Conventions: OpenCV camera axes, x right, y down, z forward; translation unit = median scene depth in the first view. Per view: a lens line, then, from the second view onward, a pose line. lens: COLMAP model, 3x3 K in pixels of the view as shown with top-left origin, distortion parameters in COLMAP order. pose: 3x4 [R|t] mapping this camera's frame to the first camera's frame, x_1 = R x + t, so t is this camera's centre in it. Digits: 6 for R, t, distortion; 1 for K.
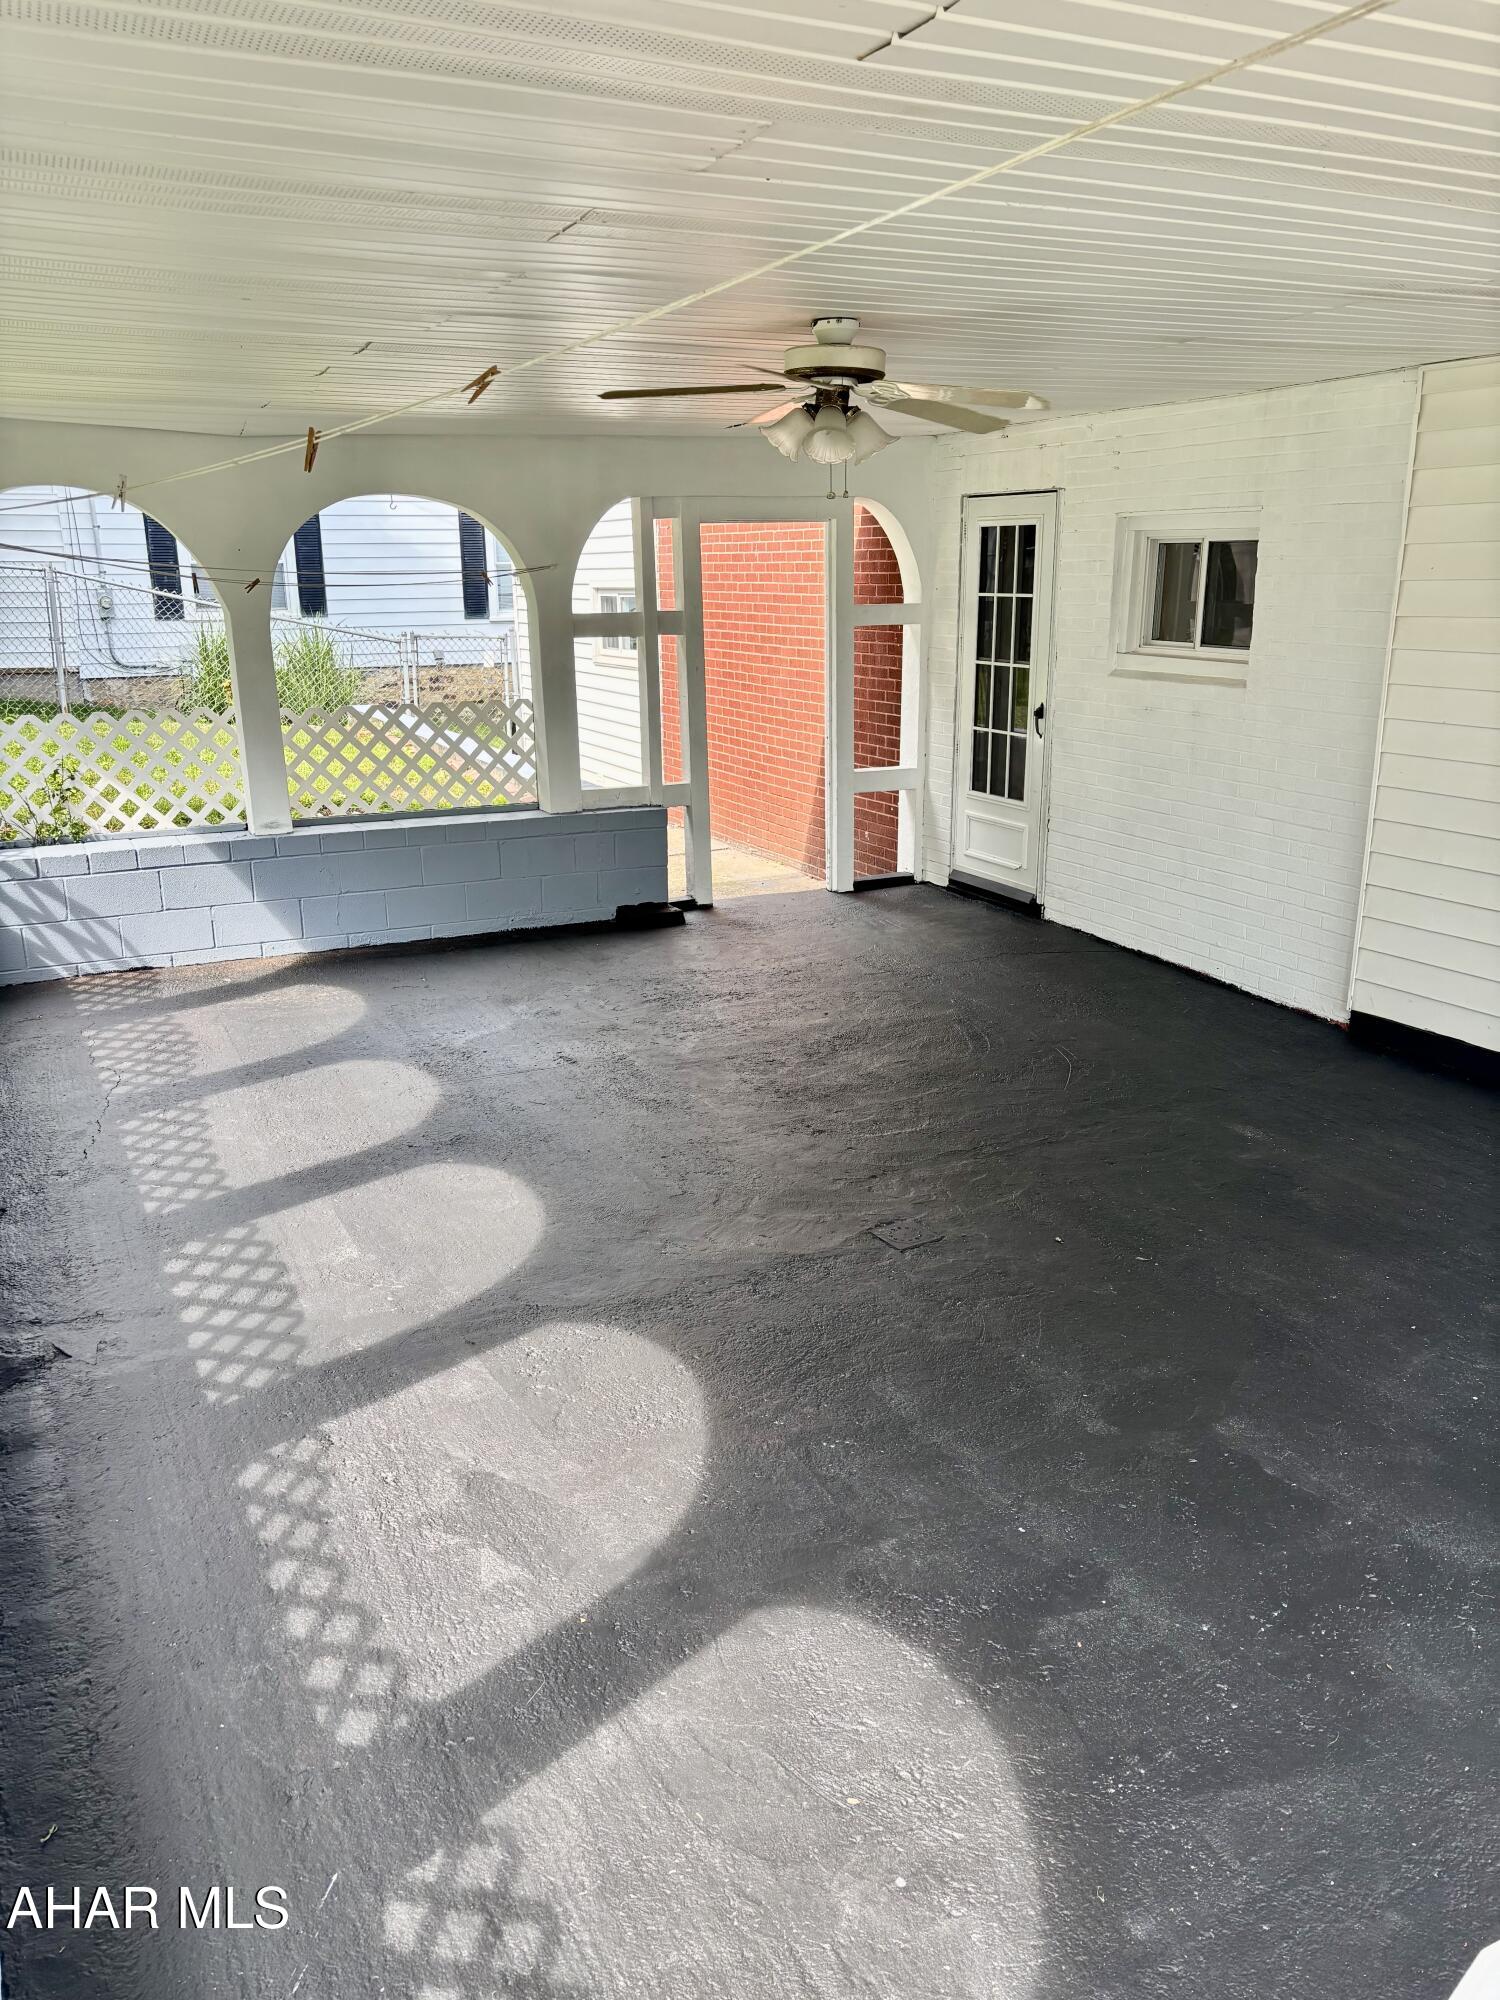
lens RADIAL K [[1501.6, 0, 751.9], [0, 1501.6, 1005.6], [0, 0, 1]] dist [0.150738, -0.343916]
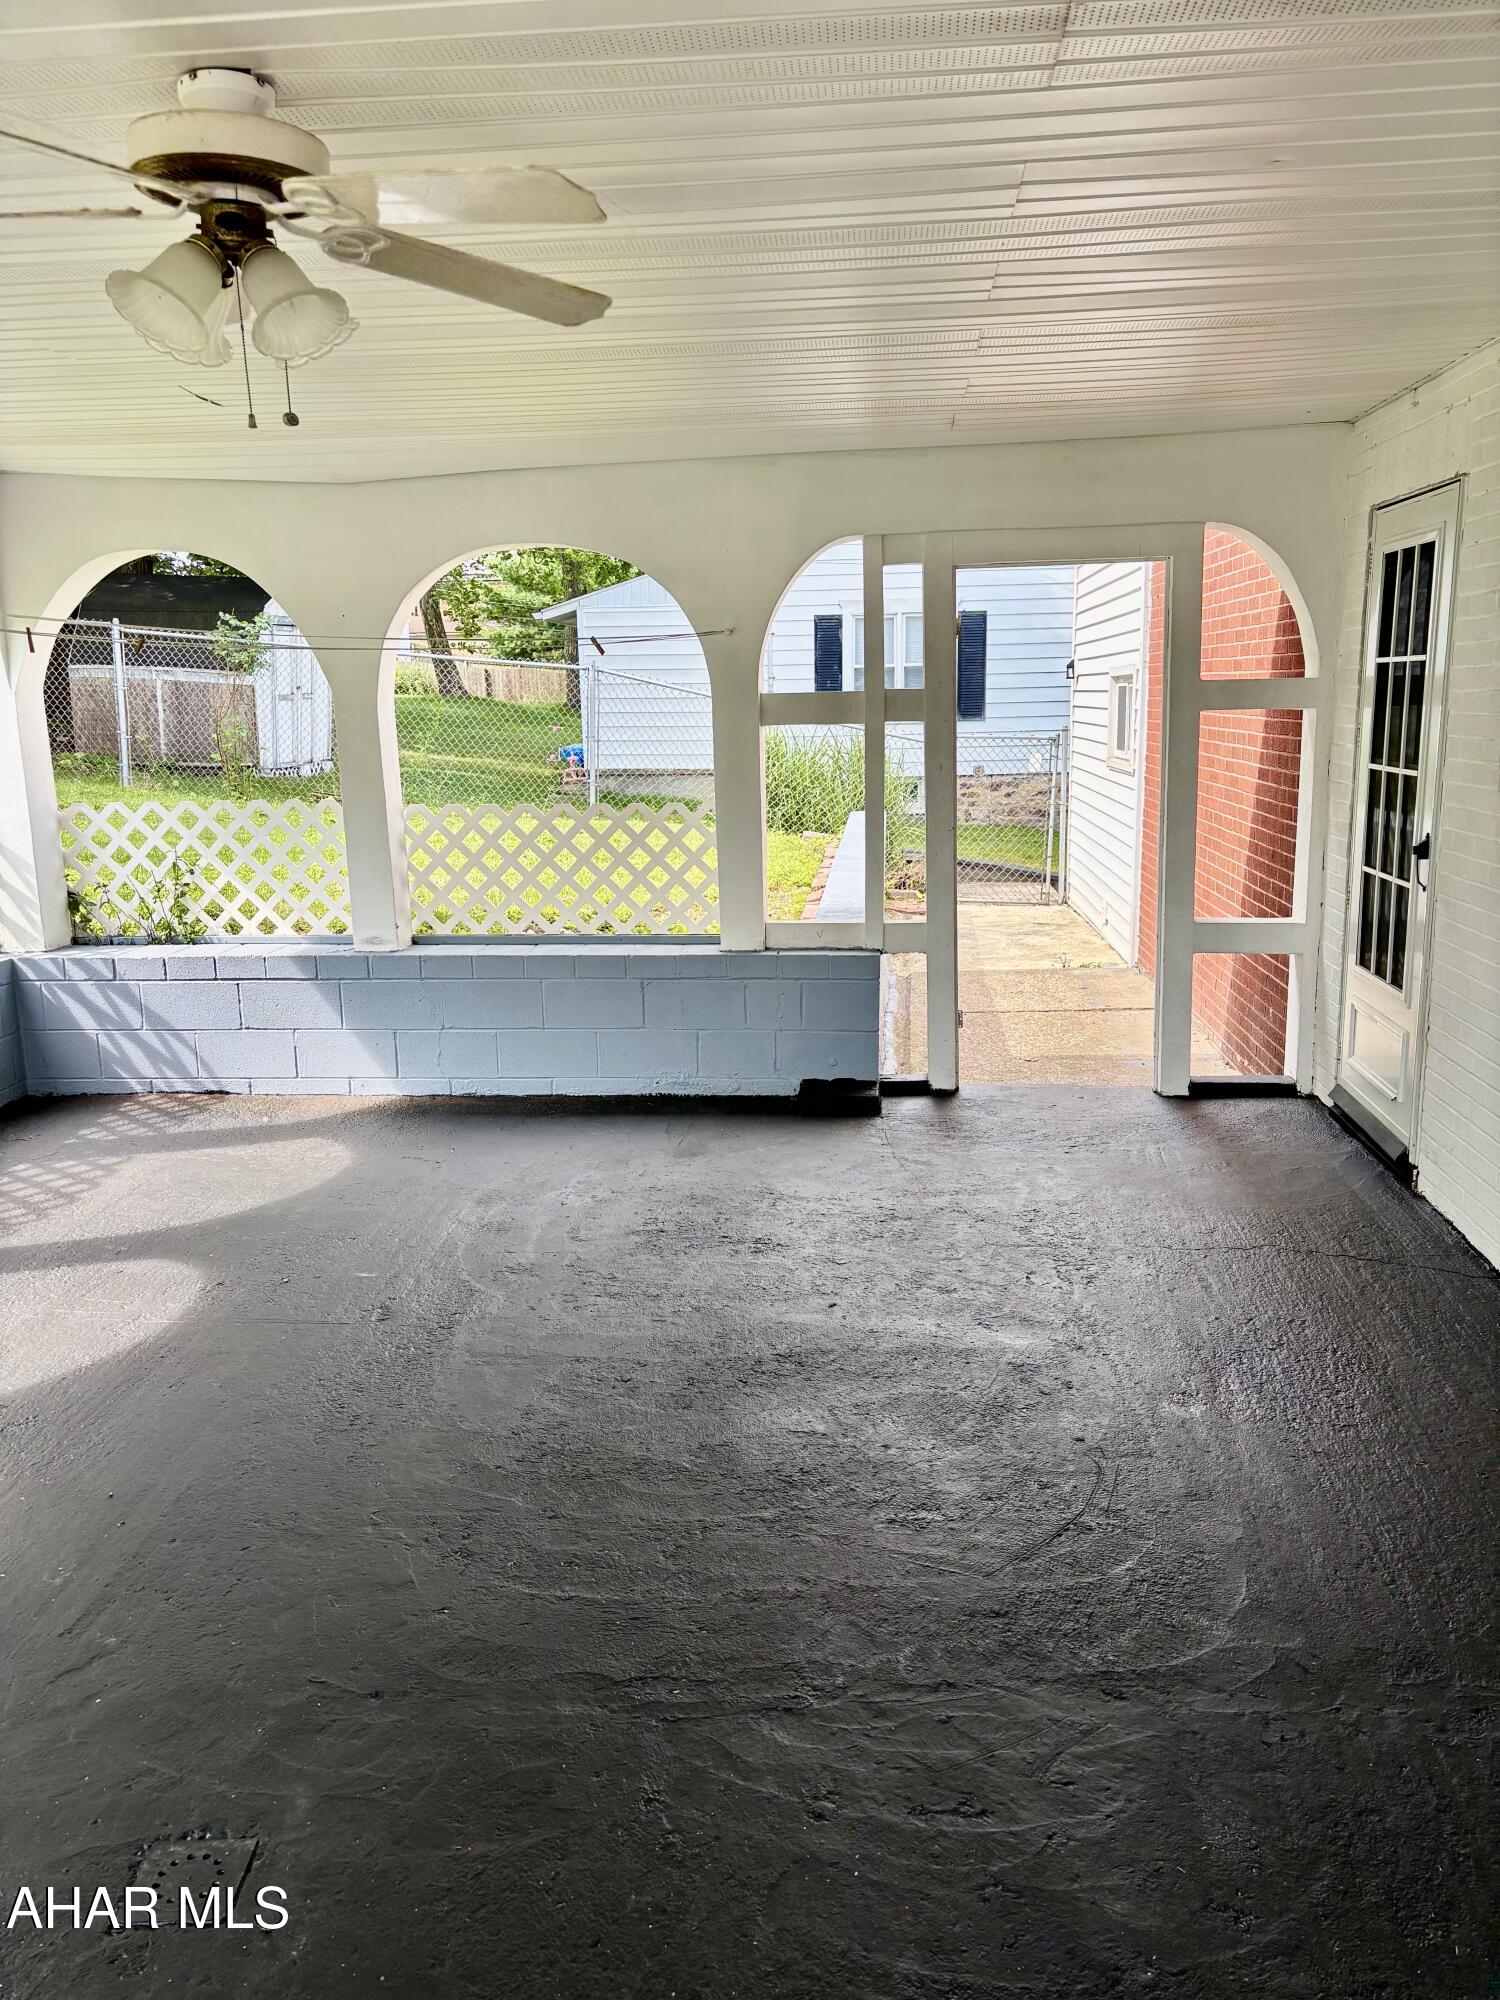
lens RADIAL K [[1501.6, 0, 751.9], [0, 1501.6, 1005.6], [0, 0, 1]] dist [0.150738, -0.343916]
pose [[0.863017, 0.097851, -0.495607, 0.279598], [-0.132605, 0.990539, -0.035341, -0.080211], [0.487460, 0.096220, 0.867827, 0.375302]]
